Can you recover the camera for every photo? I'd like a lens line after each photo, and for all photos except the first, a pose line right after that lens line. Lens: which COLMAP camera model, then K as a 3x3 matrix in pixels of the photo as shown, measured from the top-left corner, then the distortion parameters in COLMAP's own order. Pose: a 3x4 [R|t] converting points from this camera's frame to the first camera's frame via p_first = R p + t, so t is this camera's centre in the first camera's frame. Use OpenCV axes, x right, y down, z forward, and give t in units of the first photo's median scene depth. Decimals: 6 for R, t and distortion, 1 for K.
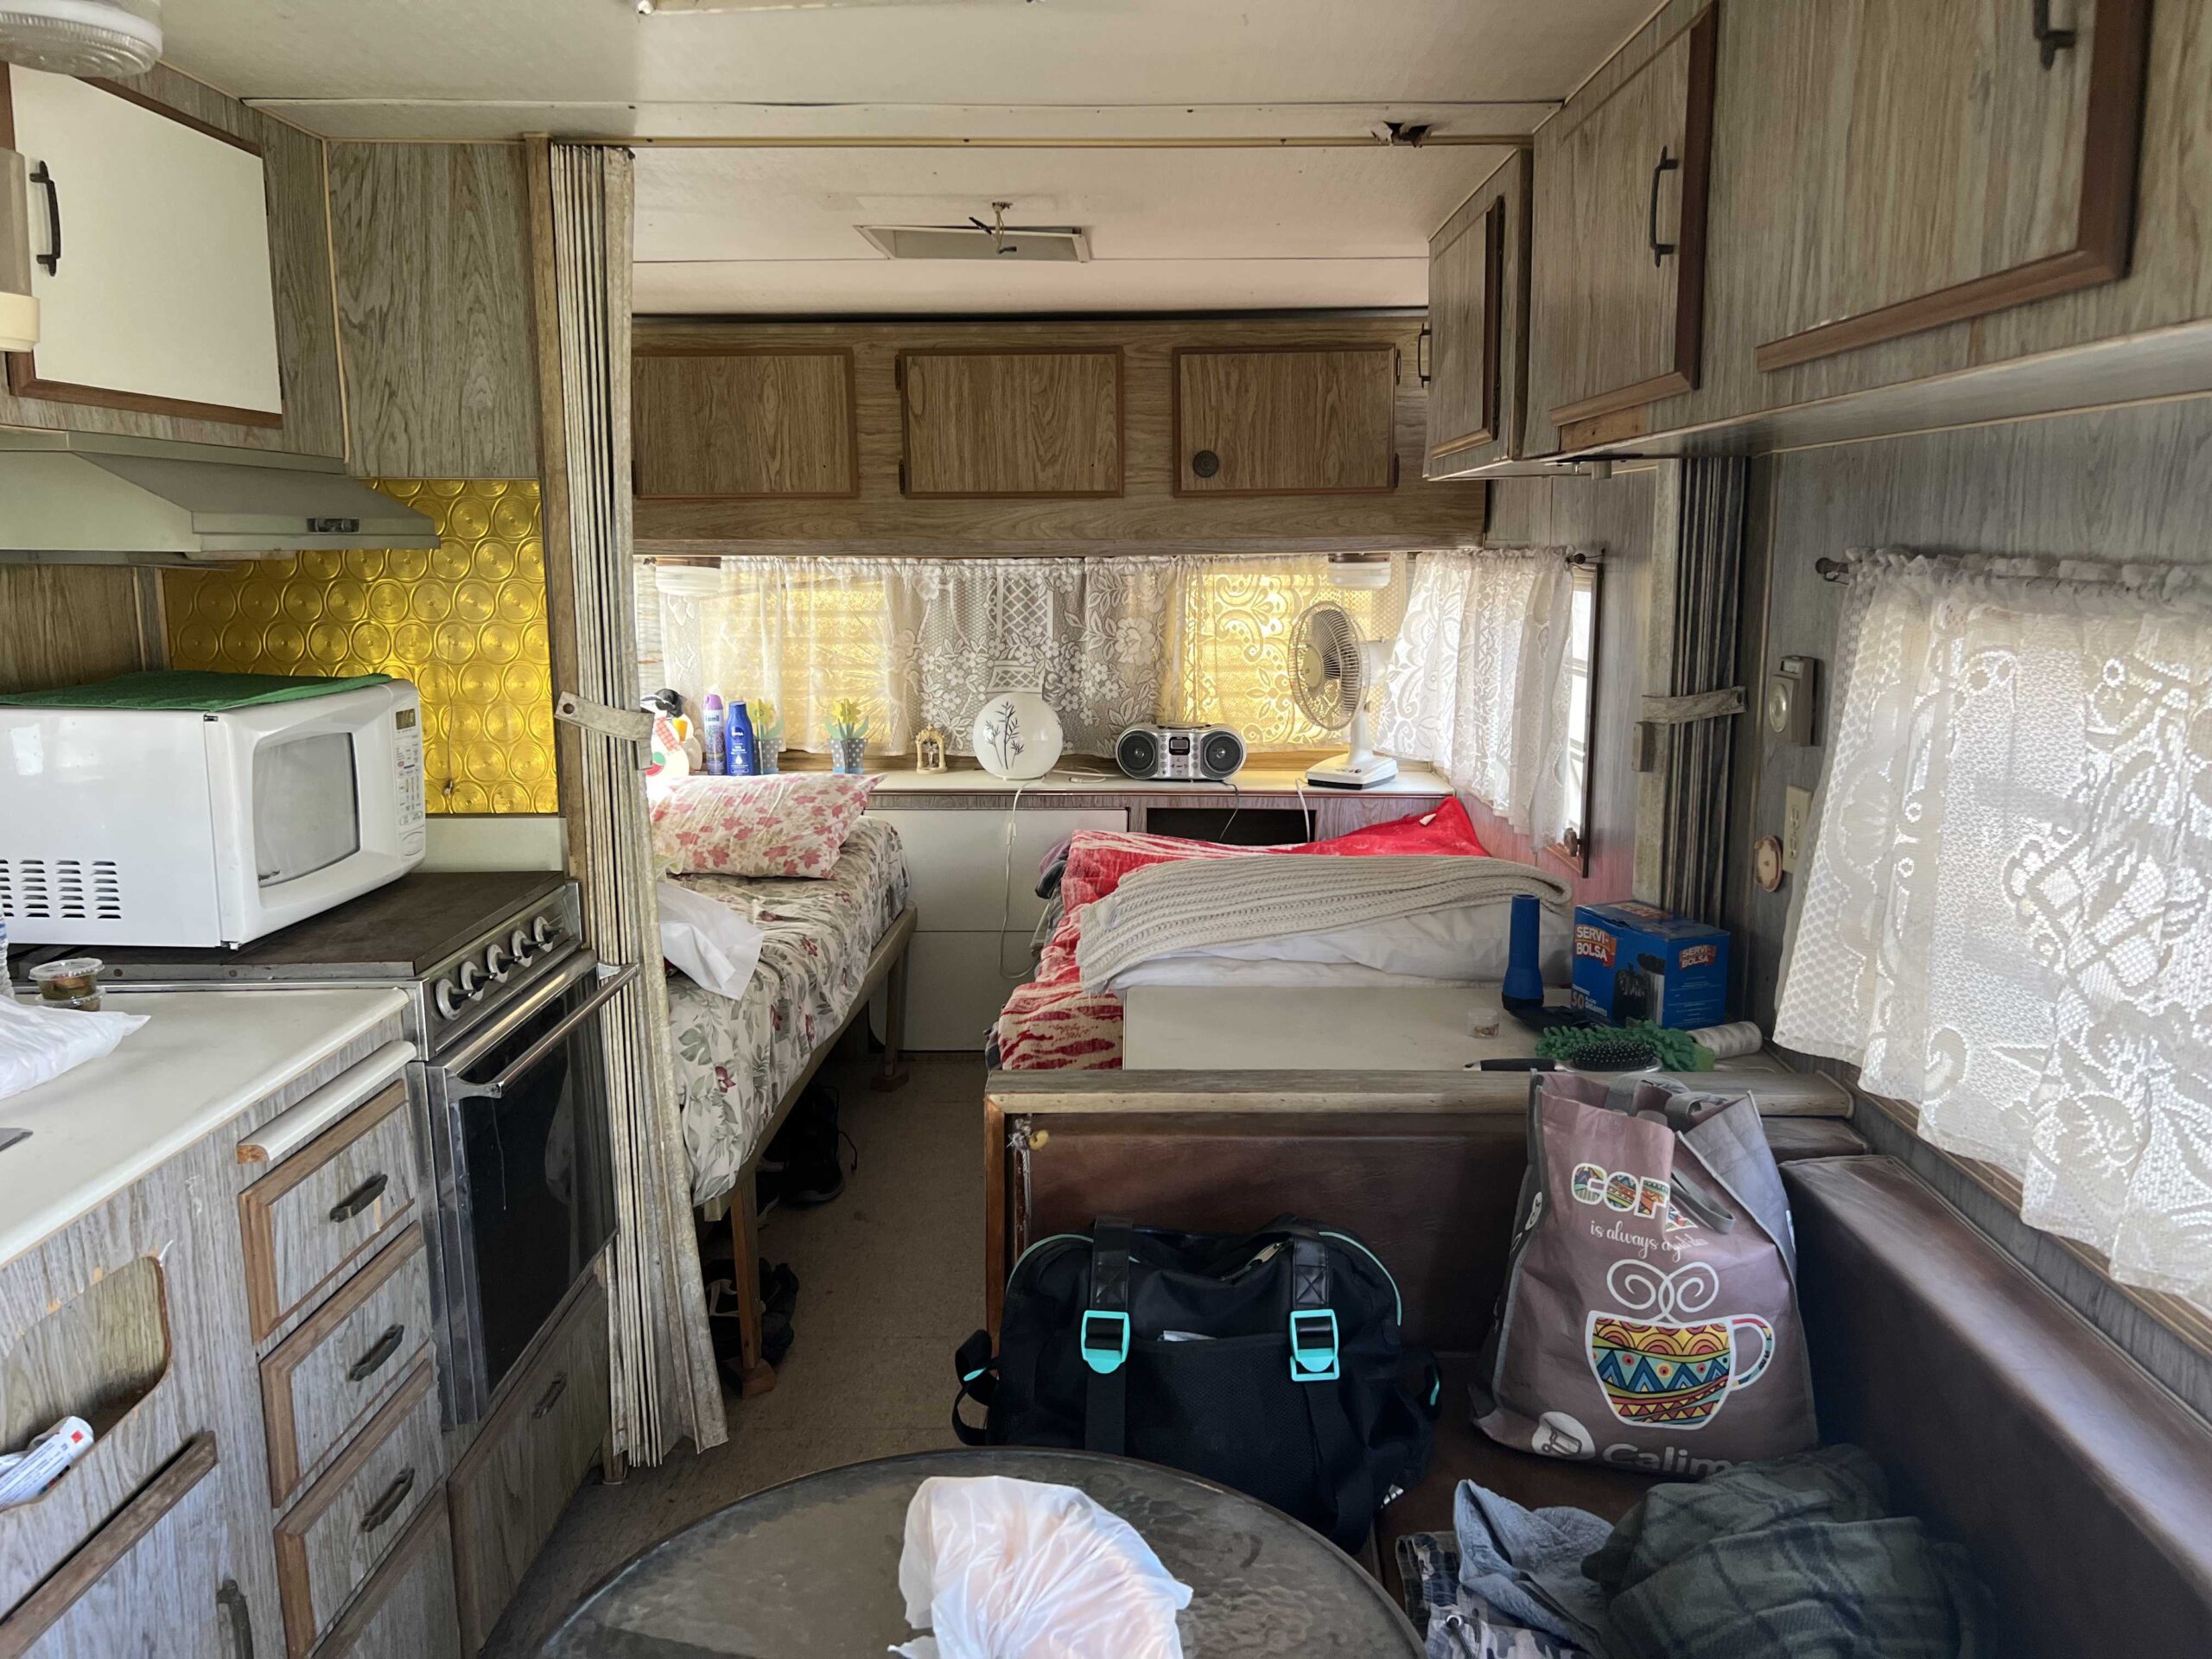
lens RADIAL K [[1638.6, 0, 1124.1], [0, 1638.6, 825.4], [0, 0, 1]] dist [0.054310, -0.066233]
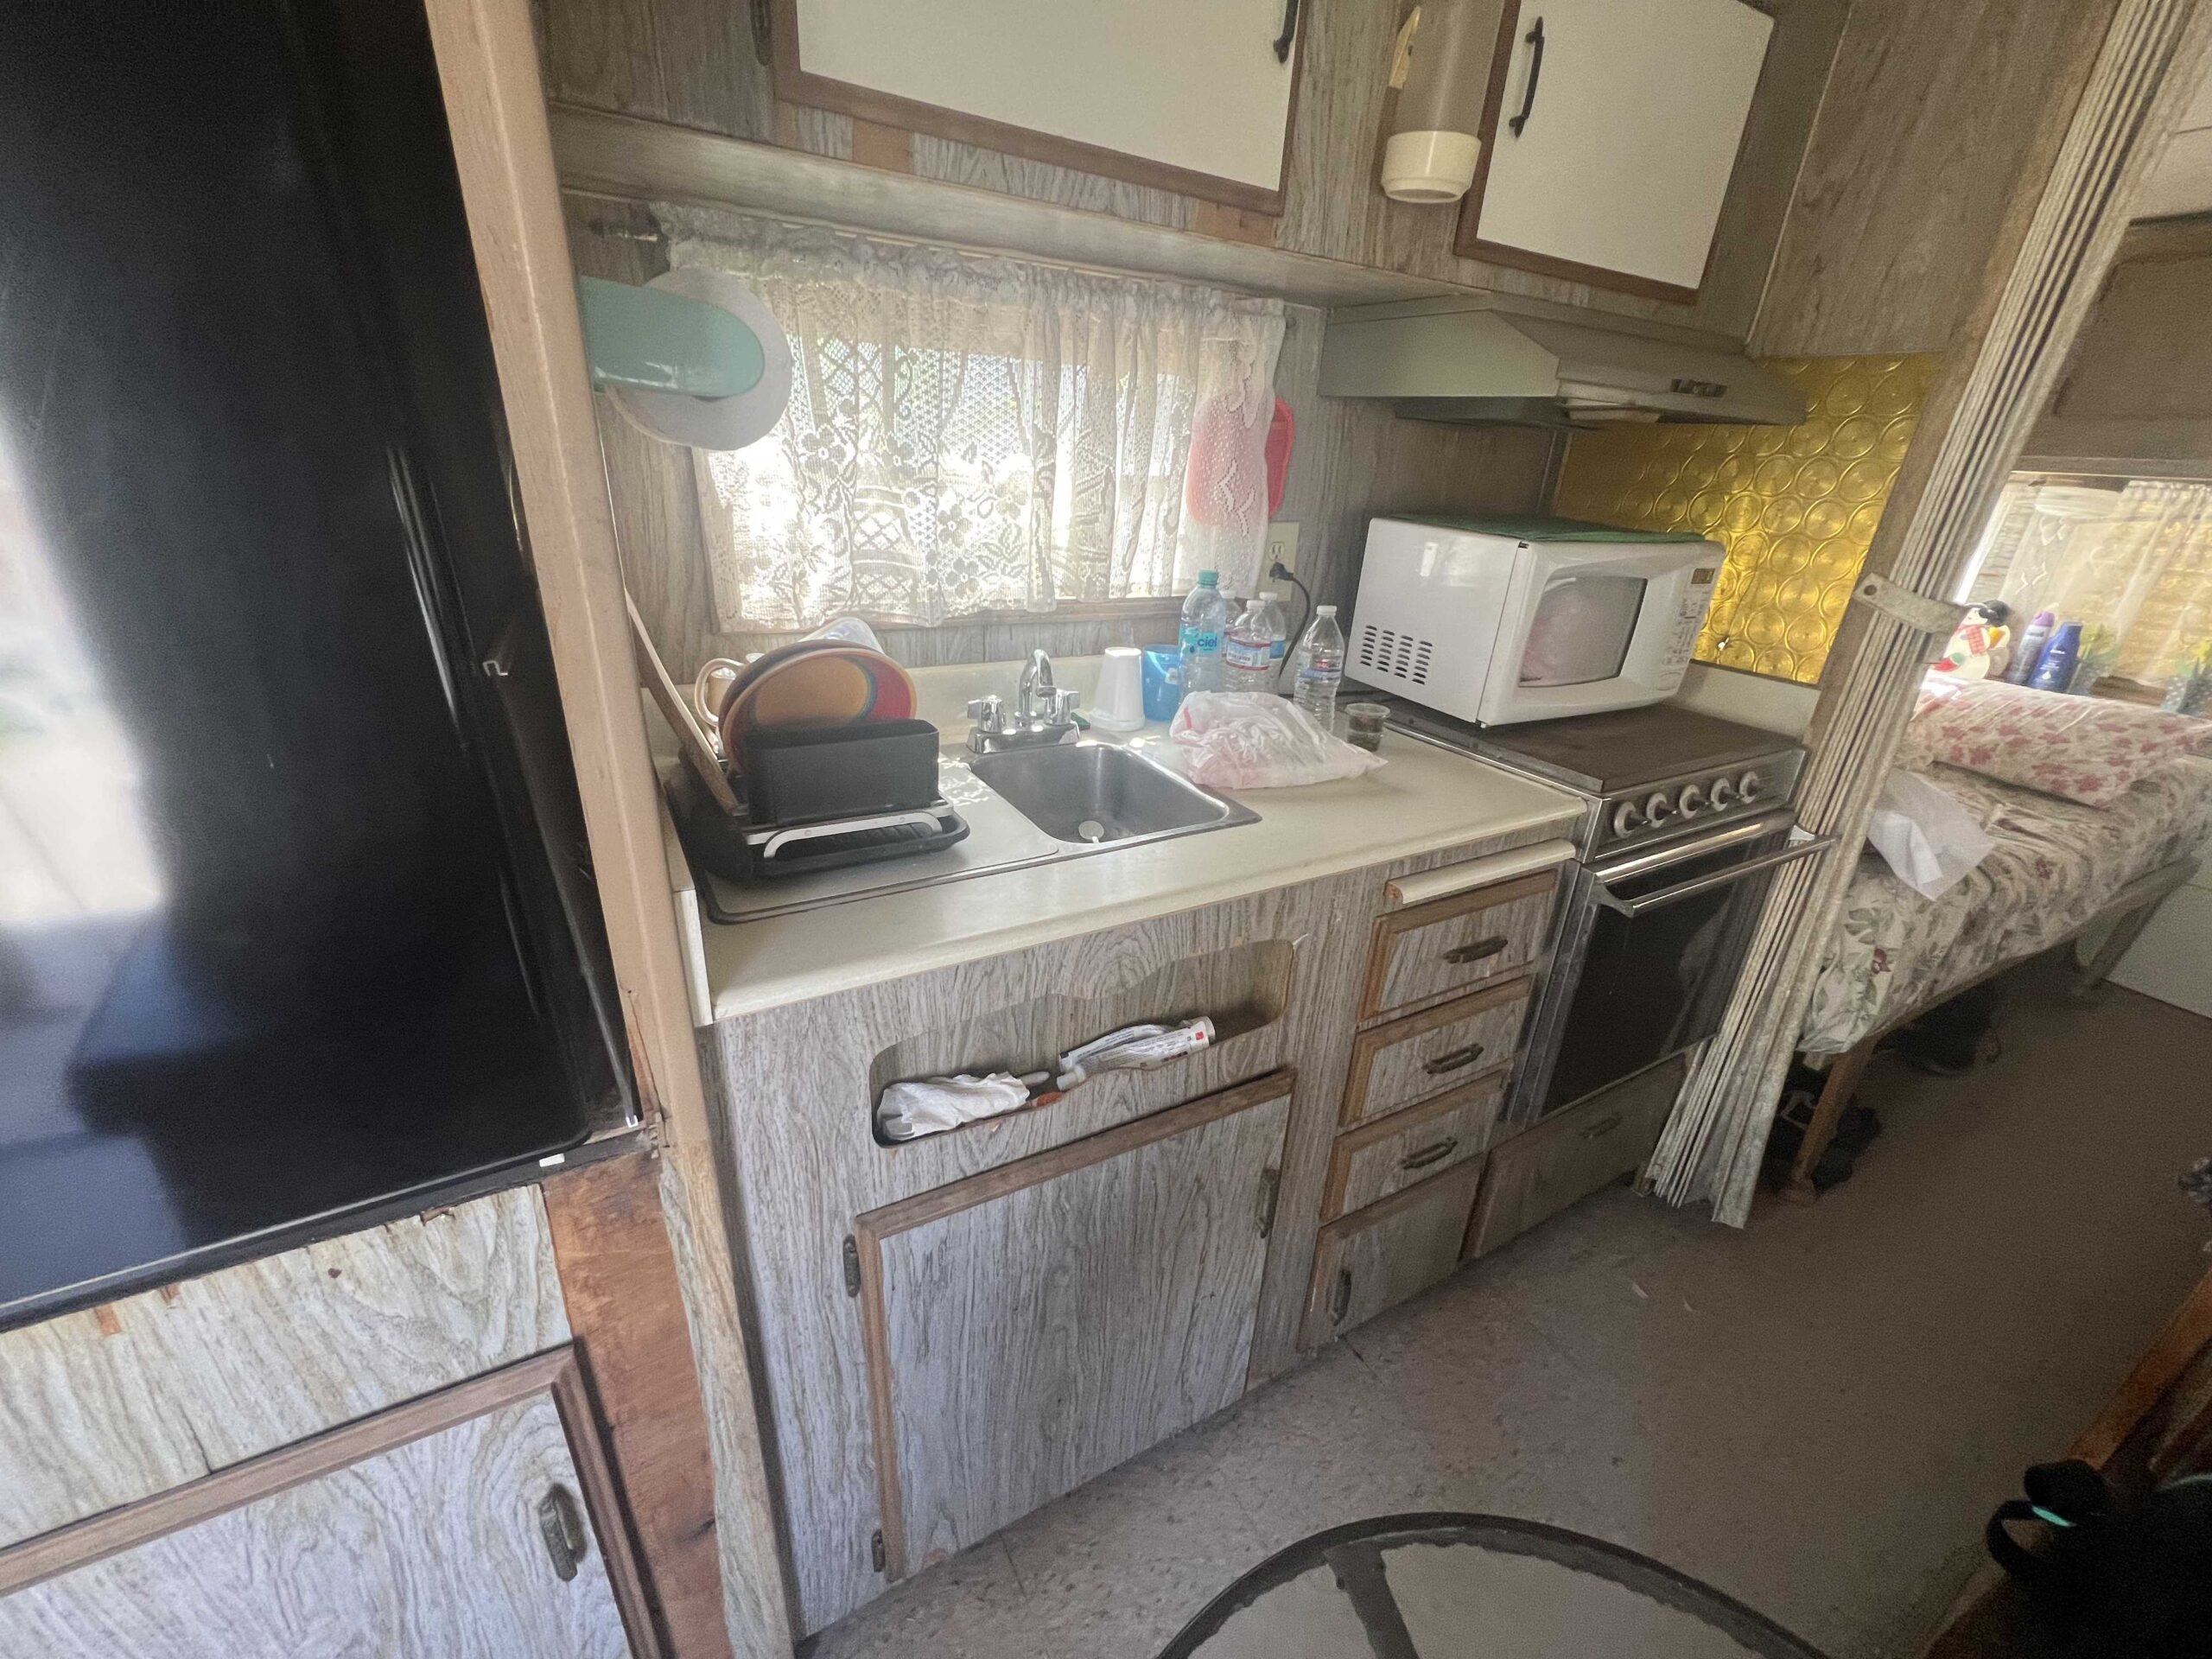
lens RADIAL K [[887.0, 0, 1105.5], [0, 887.0, 835.4], [0, 0, 1]] dist [-0.001293, 0.000002]
pose [[0.492682, 0.375432, -0.785057, -0.077474], [-0.197874, 0.926848, 0.319059, -0.010263], [0.847414, -0.001852, 0.530930, 0.295173]]
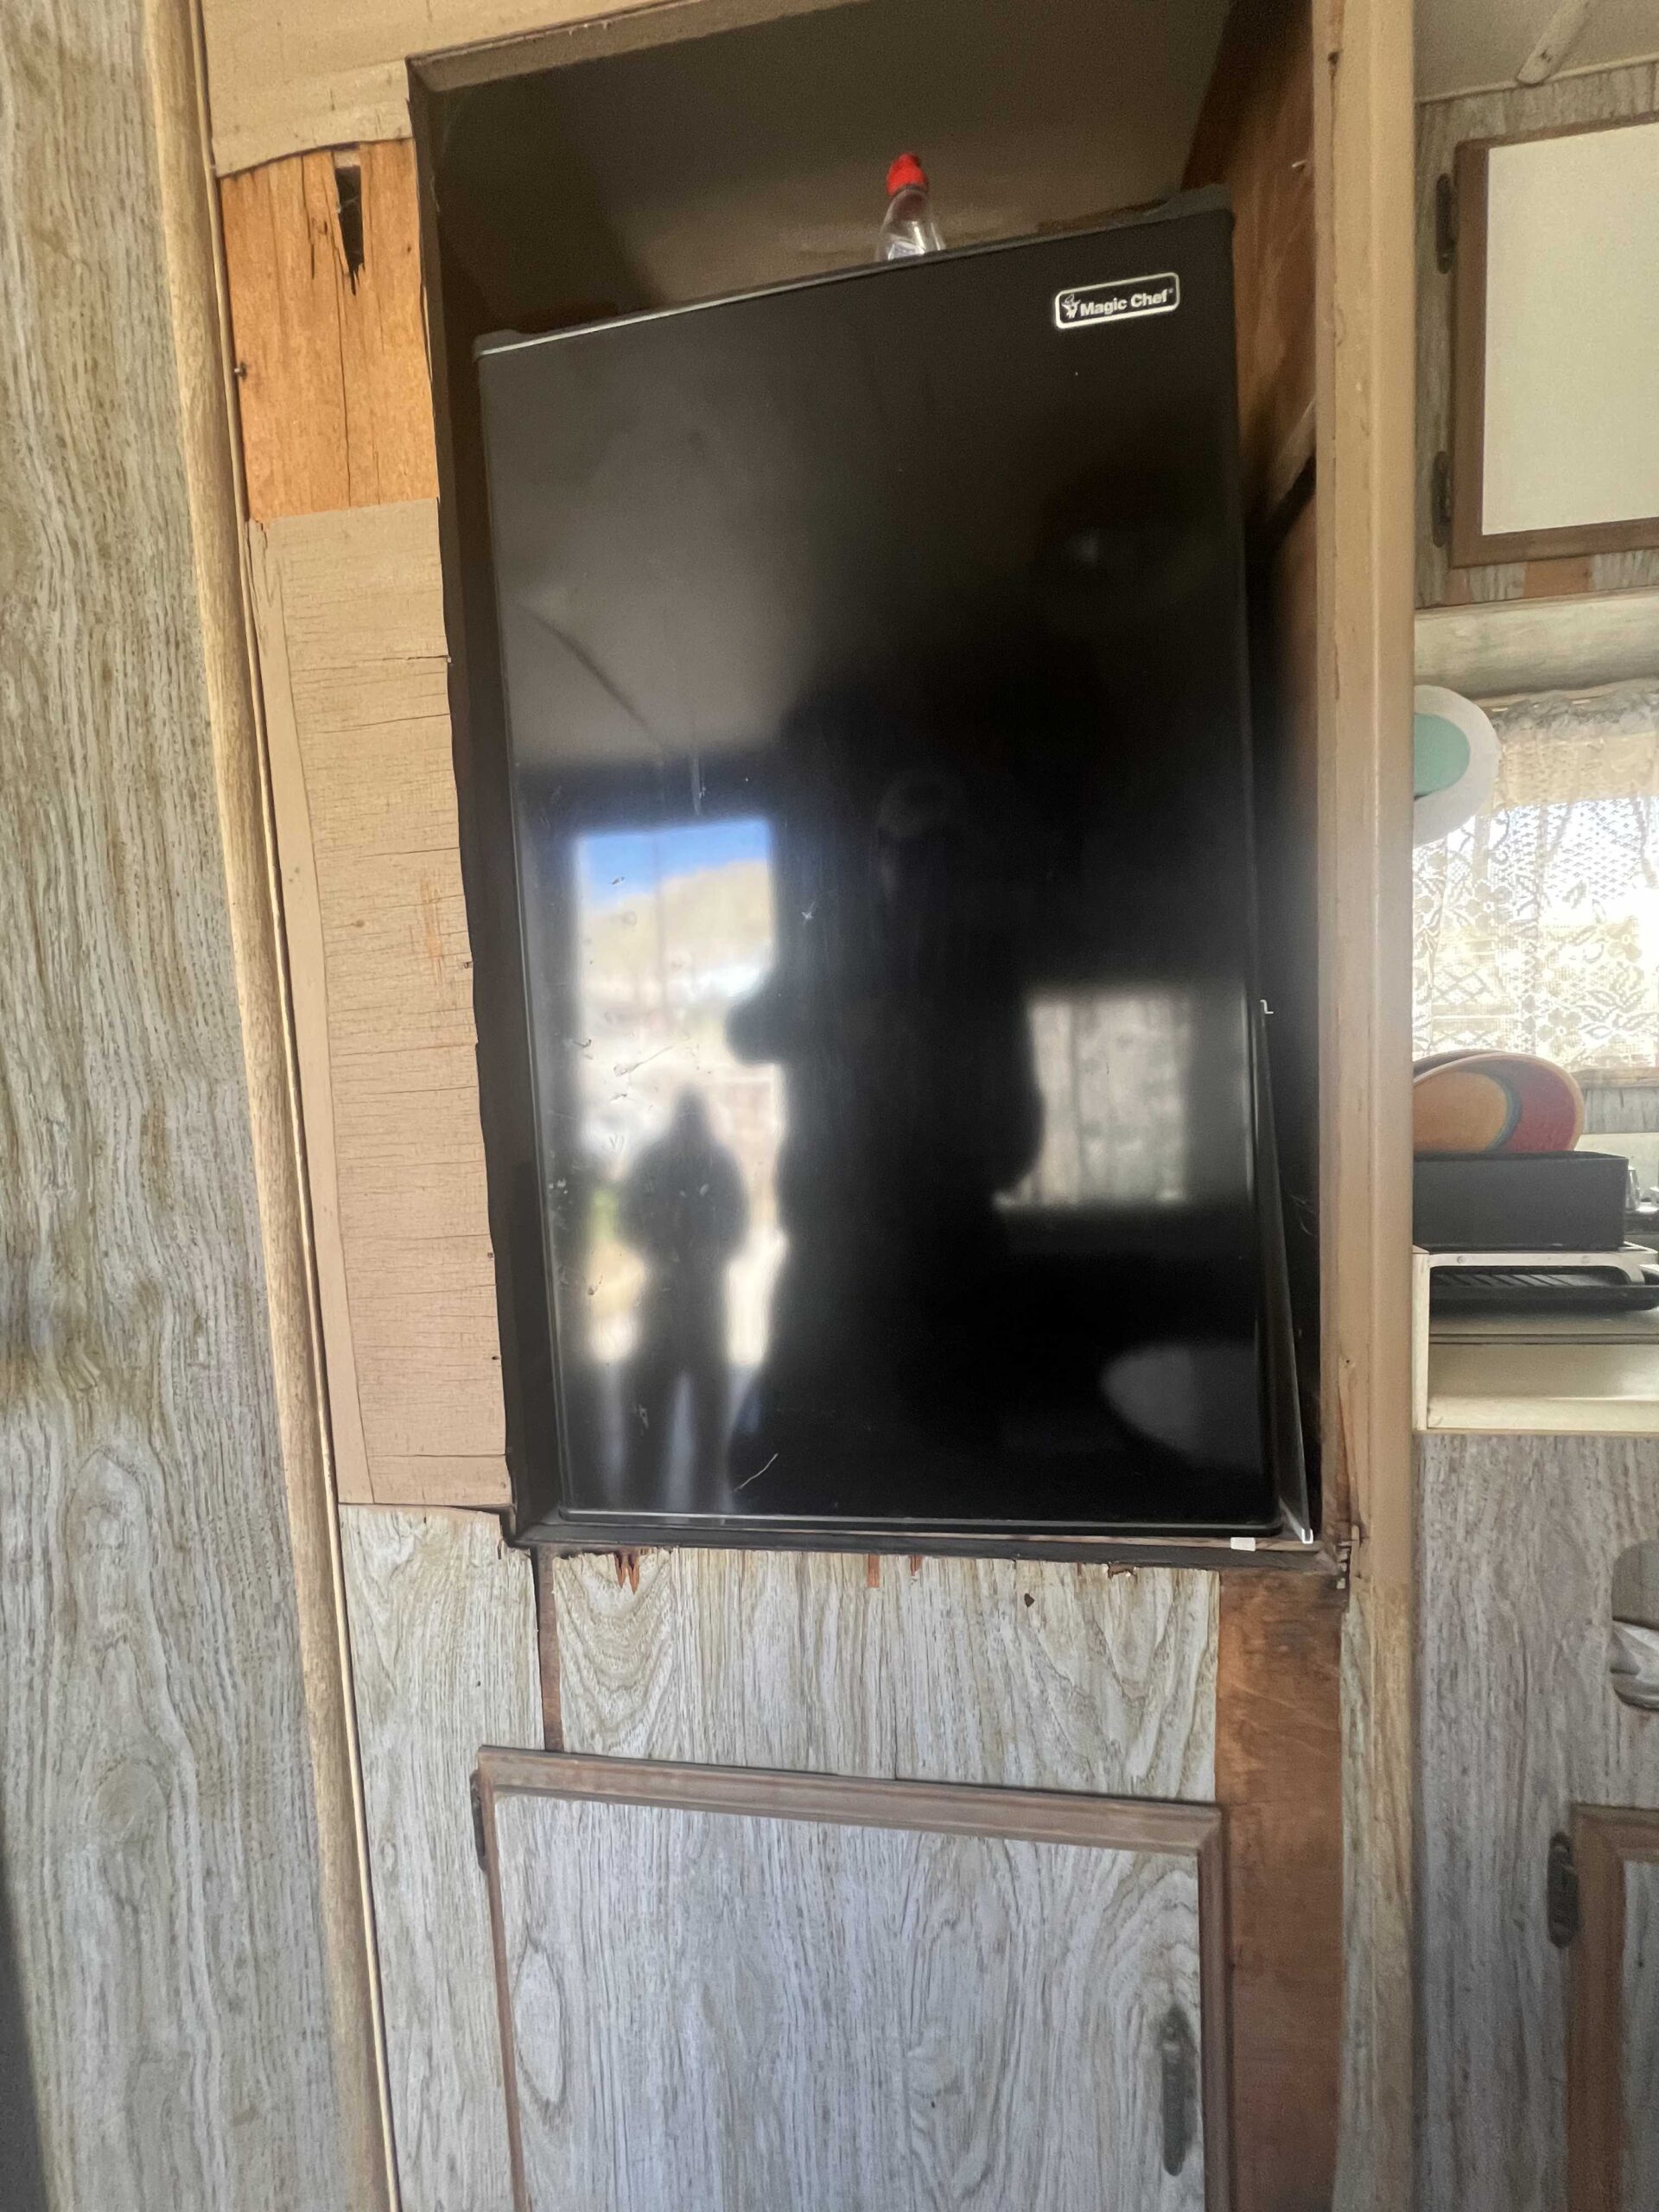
lens RADIAL K [[887.0, 0, 823.4], [0, 887.0, 1104.7], [0, 0, 1]] dist [-0.001293, 0.000002]
pose [[-0.144627, 0.076692, -0.986510, -0.087598], [-0.118319, 0.988498, 0.094192, 0.071600], [0.982387, 0.130346, -0.133890, 0.199929]]
